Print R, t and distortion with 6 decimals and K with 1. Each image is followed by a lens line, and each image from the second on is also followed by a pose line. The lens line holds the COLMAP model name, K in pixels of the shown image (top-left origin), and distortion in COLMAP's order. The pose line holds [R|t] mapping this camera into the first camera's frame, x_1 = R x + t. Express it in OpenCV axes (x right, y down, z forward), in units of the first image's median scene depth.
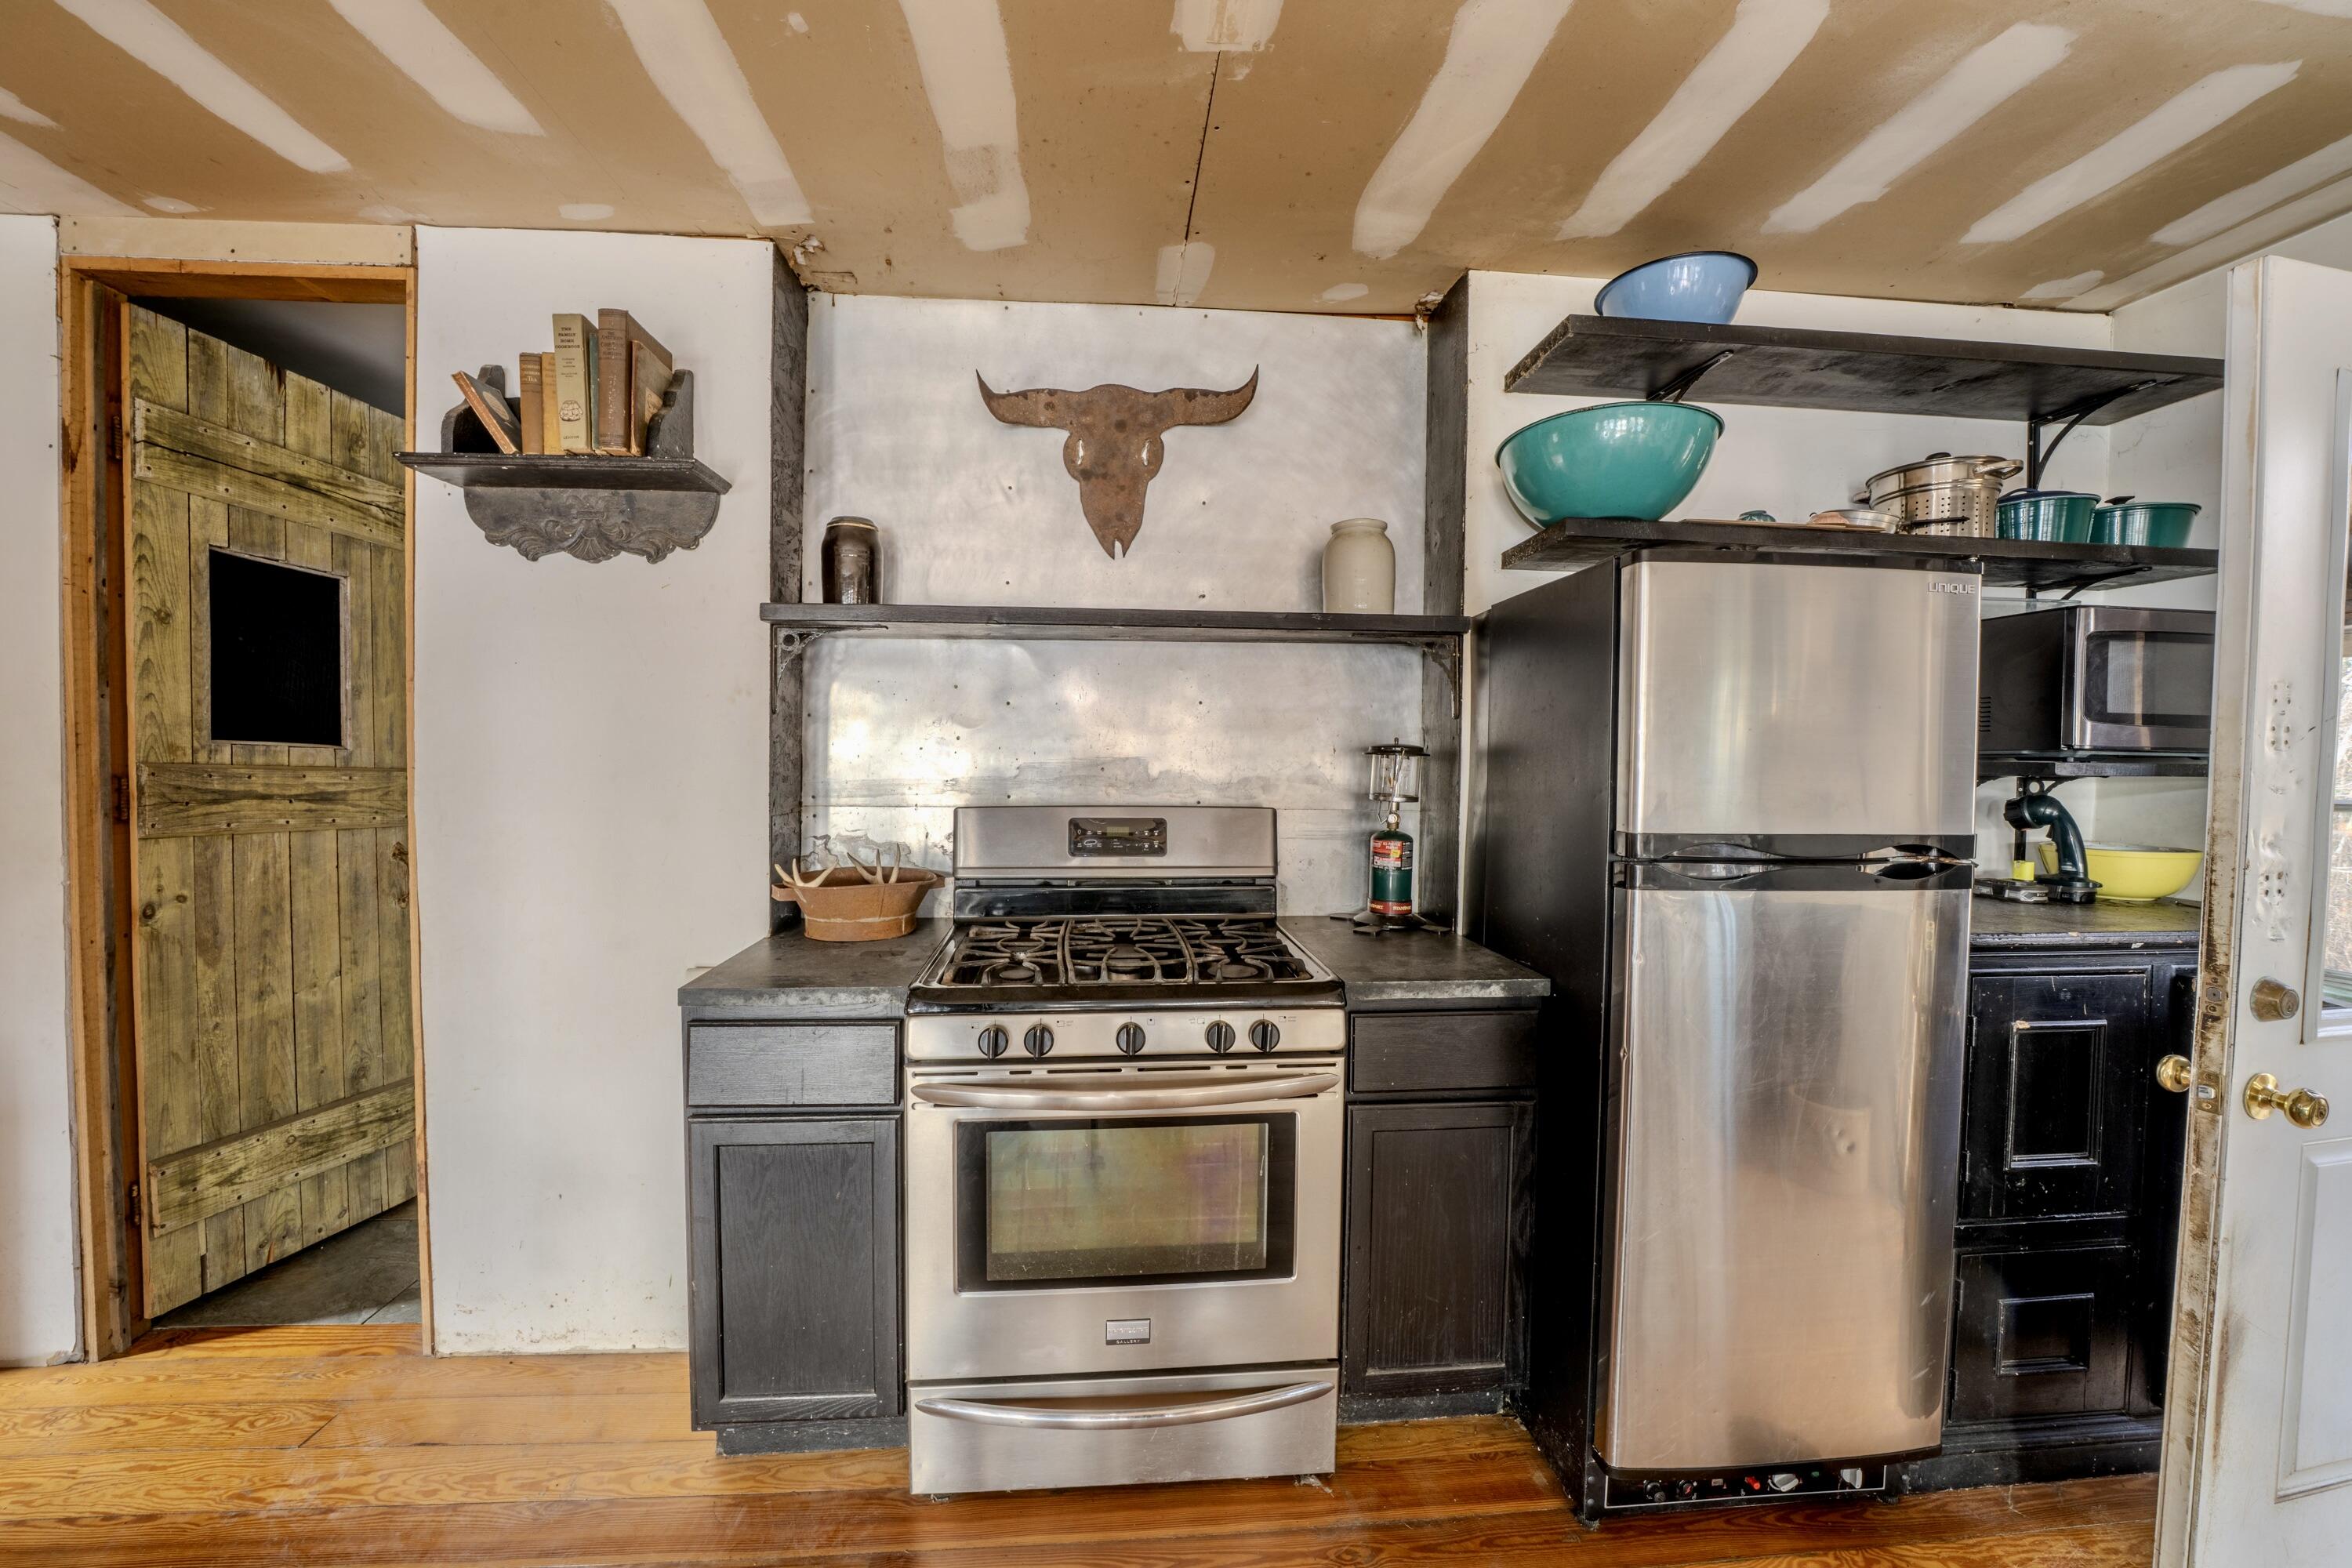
lens RADIAL K [[820.8, 0, 1159.2], [0, 820.8, 766.0], [0, 0, 1]] dist [-0.024271, 0.002764]
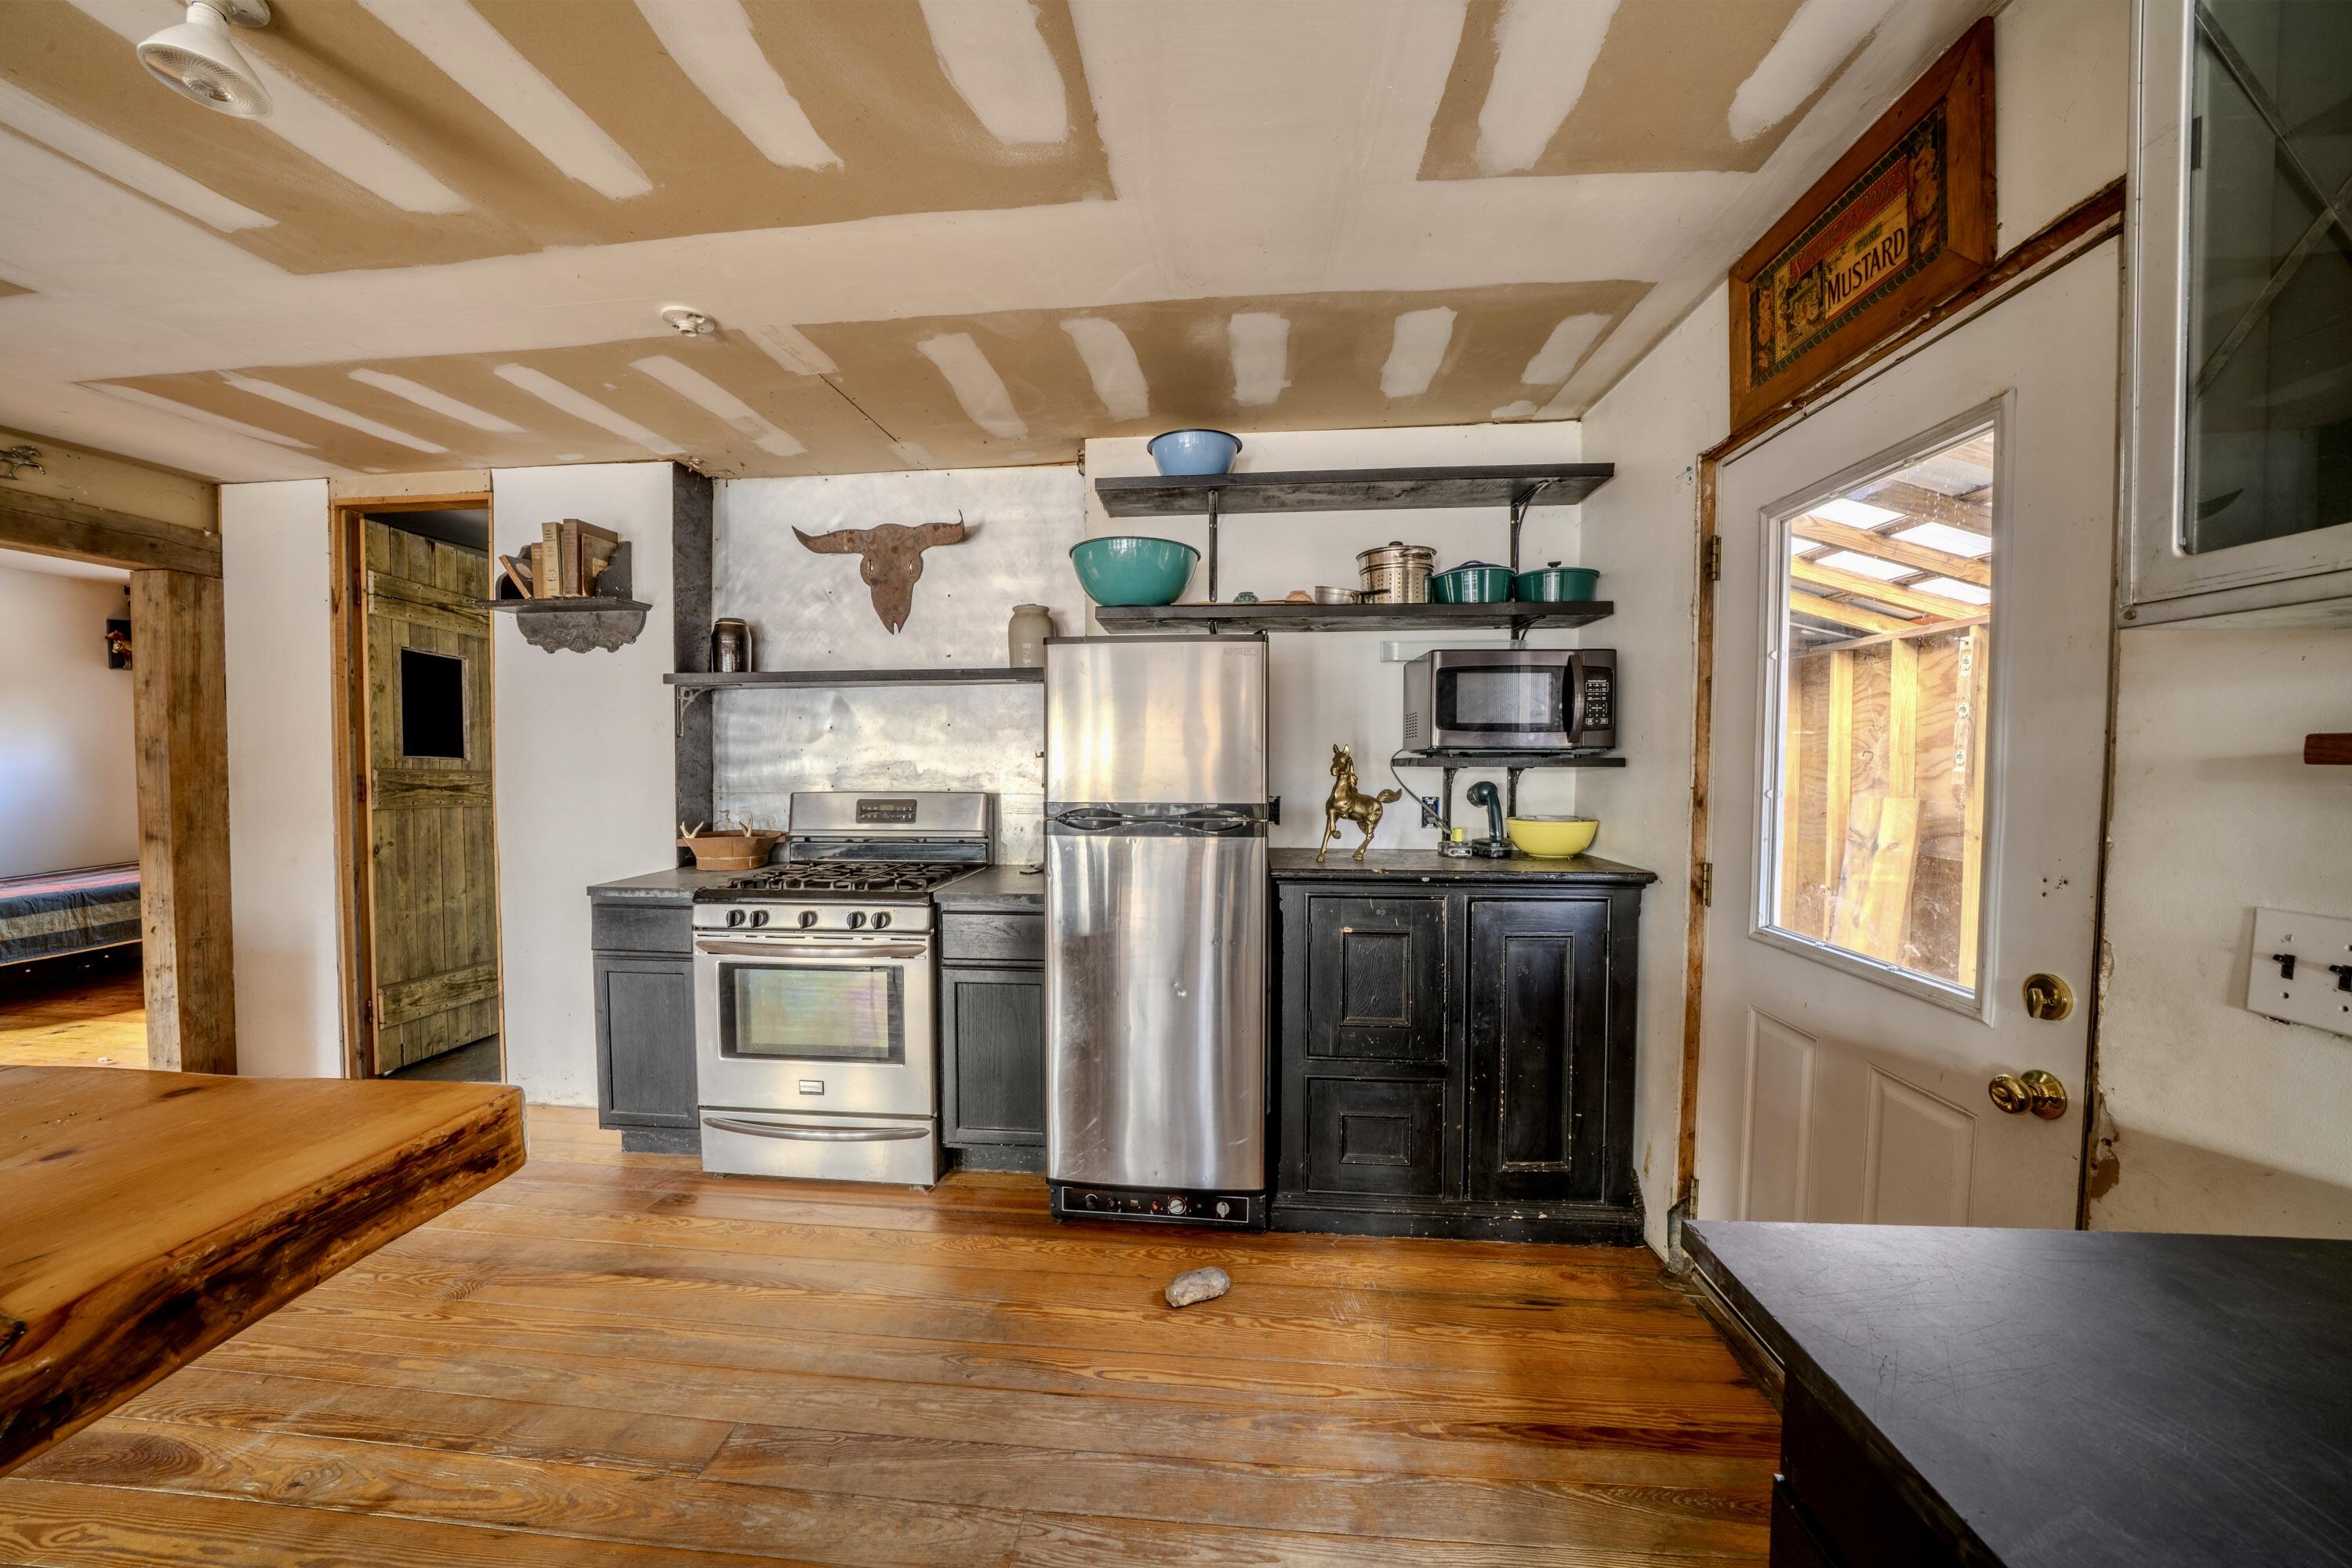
lens RADIAL K [[820.8, 0, 1189.0], [0, 820.8, 775.5], [0, 0, 1]] dist [-0.024271, 0.002764]
pose [[0.988074, -0.006740, -0.153835, 0.813102], [0.006284, 0.999974, -0.003449, 0.028191], [0.153854, 0.002441, 0.988091, -0.496433]]
